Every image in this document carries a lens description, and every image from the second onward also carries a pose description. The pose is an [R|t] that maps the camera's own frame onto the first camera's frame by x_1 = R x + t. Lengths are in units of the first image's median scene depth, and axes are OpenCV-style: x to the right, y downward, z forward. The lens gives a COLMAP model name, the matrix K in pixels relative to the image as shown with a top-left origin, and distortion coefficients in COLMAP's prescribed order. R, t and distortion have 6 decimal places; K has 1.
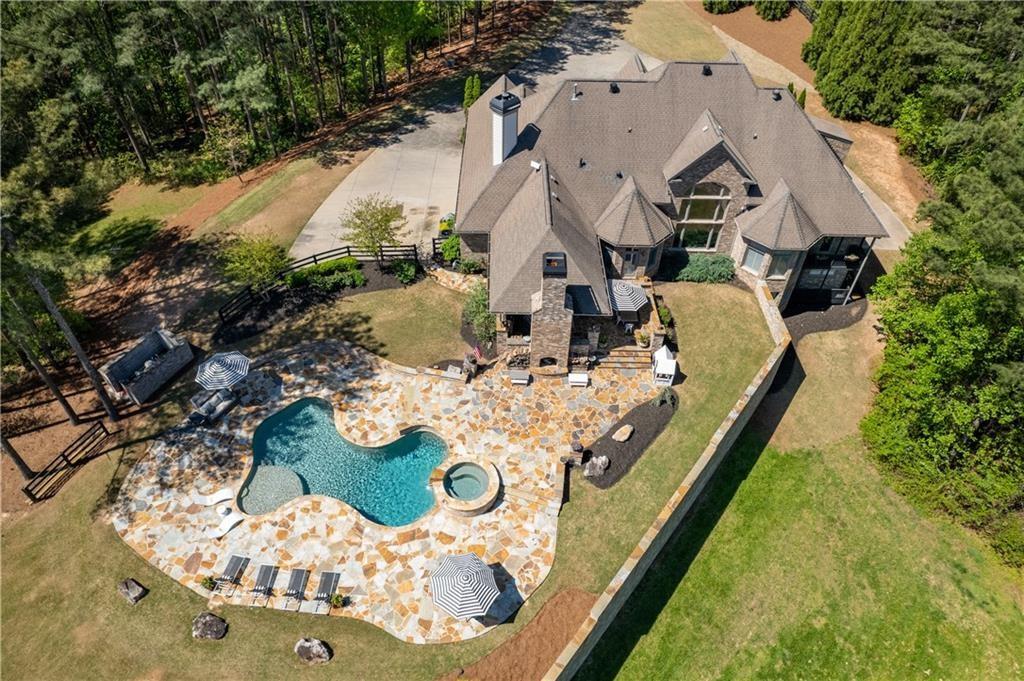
lens RADIAL K [[654.7, 0, 507.8], [0, 654.7, 341.7], [0, 0, 1]] dist [-0.048920, 0.008874]
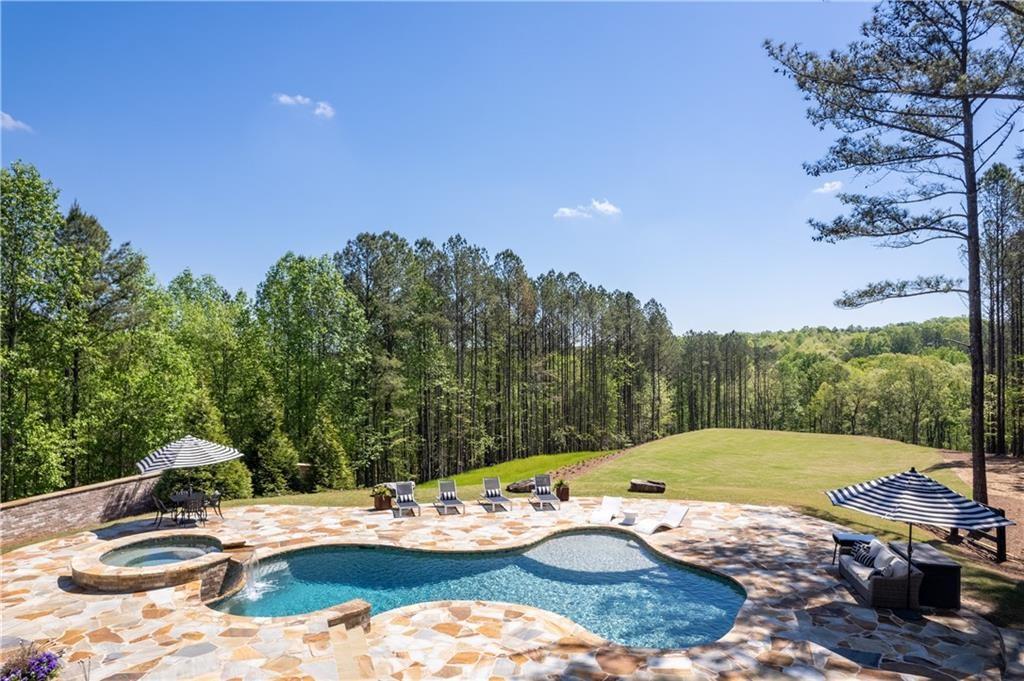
lens RADIAL K [[654.7, 0, 516.7], [0, 654.7, 344.3], [0, 0, 1]] dist [-0.048920, 0.008874]
pose [[-0.943682, -0.013600, -0.330574, -0.117469], [-0.240243, 0.715141, 0.656396, -0.176697], [0.227480, 0.698848, -0.678133, 1.030665]]
